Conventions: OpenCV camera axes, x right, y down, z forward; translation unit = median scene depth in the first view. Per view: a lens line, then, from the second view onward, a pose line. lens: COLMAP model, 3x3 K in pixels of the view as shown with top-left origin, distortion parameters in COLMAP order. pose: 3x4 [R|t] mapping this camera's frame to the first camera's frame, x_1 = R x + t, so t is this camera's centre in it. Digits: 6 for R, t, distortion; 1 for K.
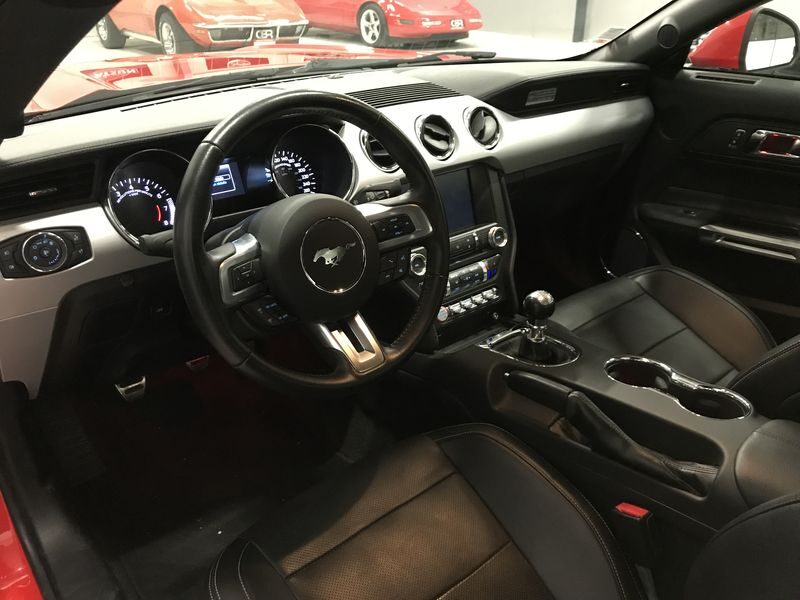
lens RADIAL K [[656.4, 0, 399.3], [0, 656.4, 296.9], [0, 0, 1]] dist [0.009115, 0.002915]
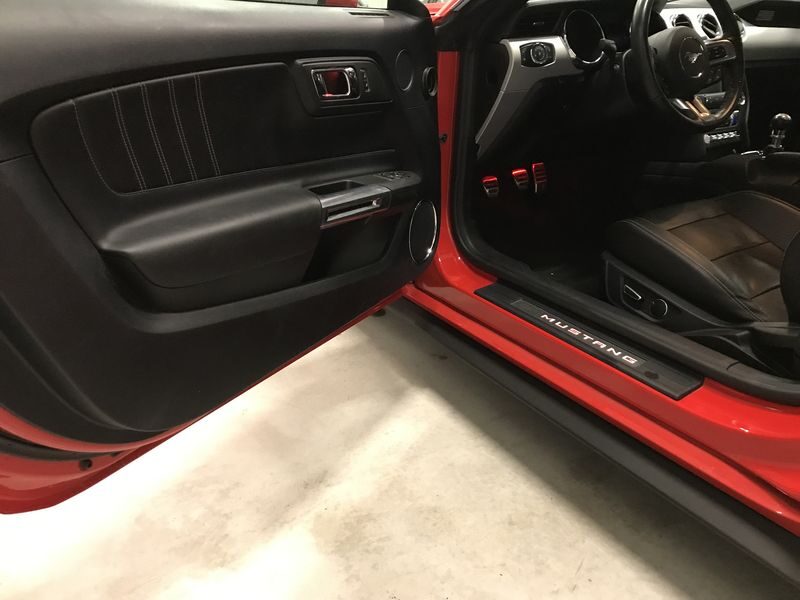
lens RADIAL K [[656.4, 0, 399.3], [0, 656.4, 296.9], [0, 0, 1]] dist [0.009115, 0.002915]
pose [[0.992482, 0.052464, -0.110577, -0.483828], [-0.058149, 0.997113, -0.048828, 0.535536], [0.107696, 0.054891, 0.992667, -0.651090]]
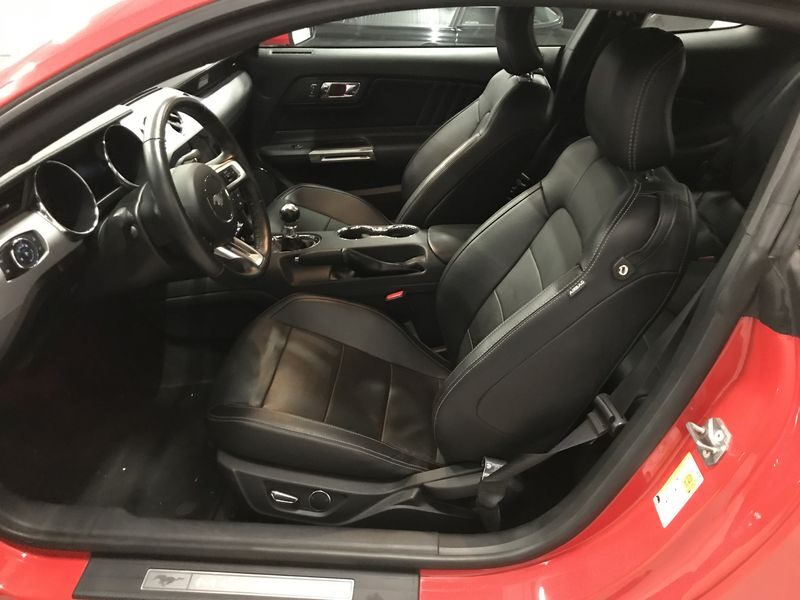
lens RADIAL K [[656.4, 0, 399.3], [0, 656.4, 296.9], [0, 0, 1]] dist [0.009115, 0.002915]
pose [[0.690103, -0.349872, 0.633520, -0.609636], [0.322208, 0.932368, 0.163930, 0.024666], [-0.648028, 0.090997, 0.756161, -0.297886]]
